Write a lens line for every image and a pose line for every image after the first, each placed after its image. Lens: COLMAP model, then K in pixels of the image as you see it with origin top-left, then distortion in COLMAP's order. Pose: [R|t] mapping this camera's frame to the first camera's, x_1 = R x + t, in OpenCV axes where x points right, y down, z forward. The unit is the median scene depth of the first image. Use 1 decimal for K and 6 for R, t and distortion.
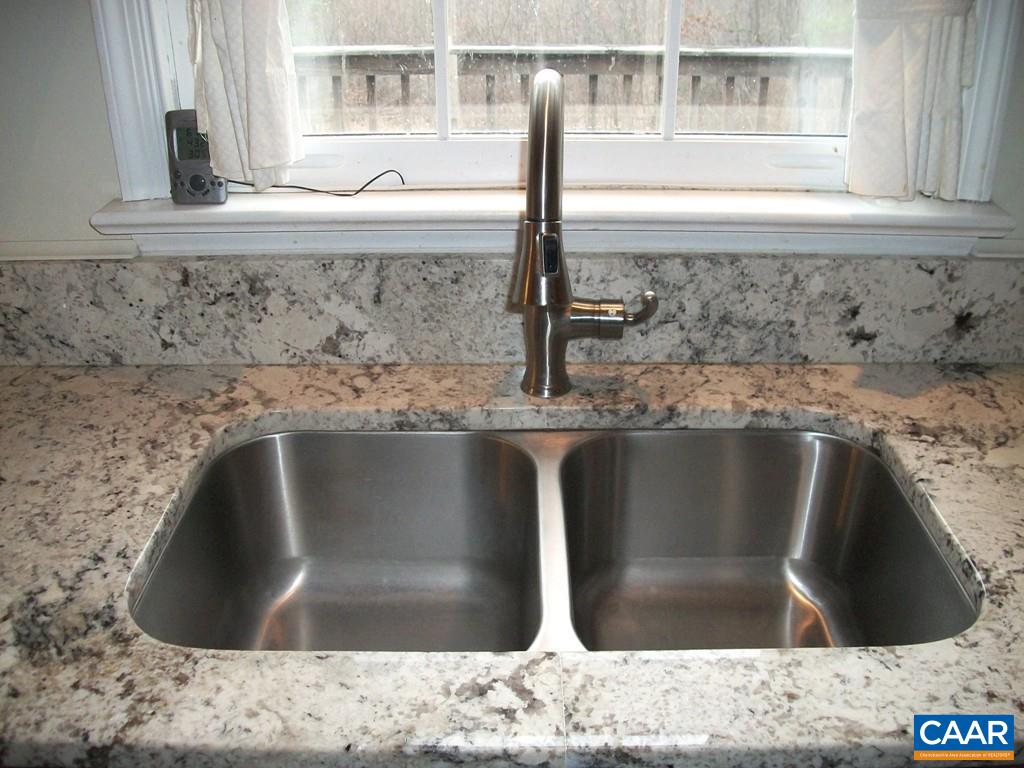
lens RADIAL K [[973.3, 0, 514.0], [0, 973.3, 386.3], [0, 0, 1]] dist [-0.154497, 0.000000]
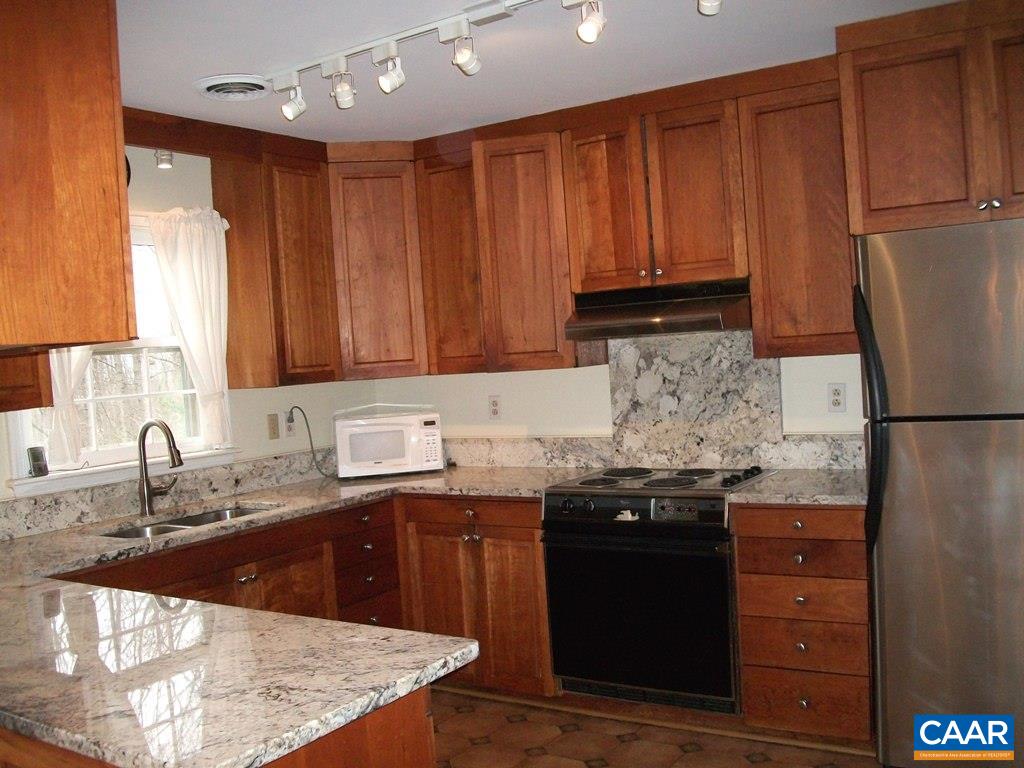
lens RADIAL K [[973.3, 0, 511.9], [0, 973.3, 384.5], [0, 0, 1]] dist [-0.154497, 0.000000]
pose [[0.542985, -0.060557, 0.837556, -1.943219], [0.436757, 0.872242, -0.220083, 0.853344], [-0.717224, 0.485310, 0.500063, -1.698533]]
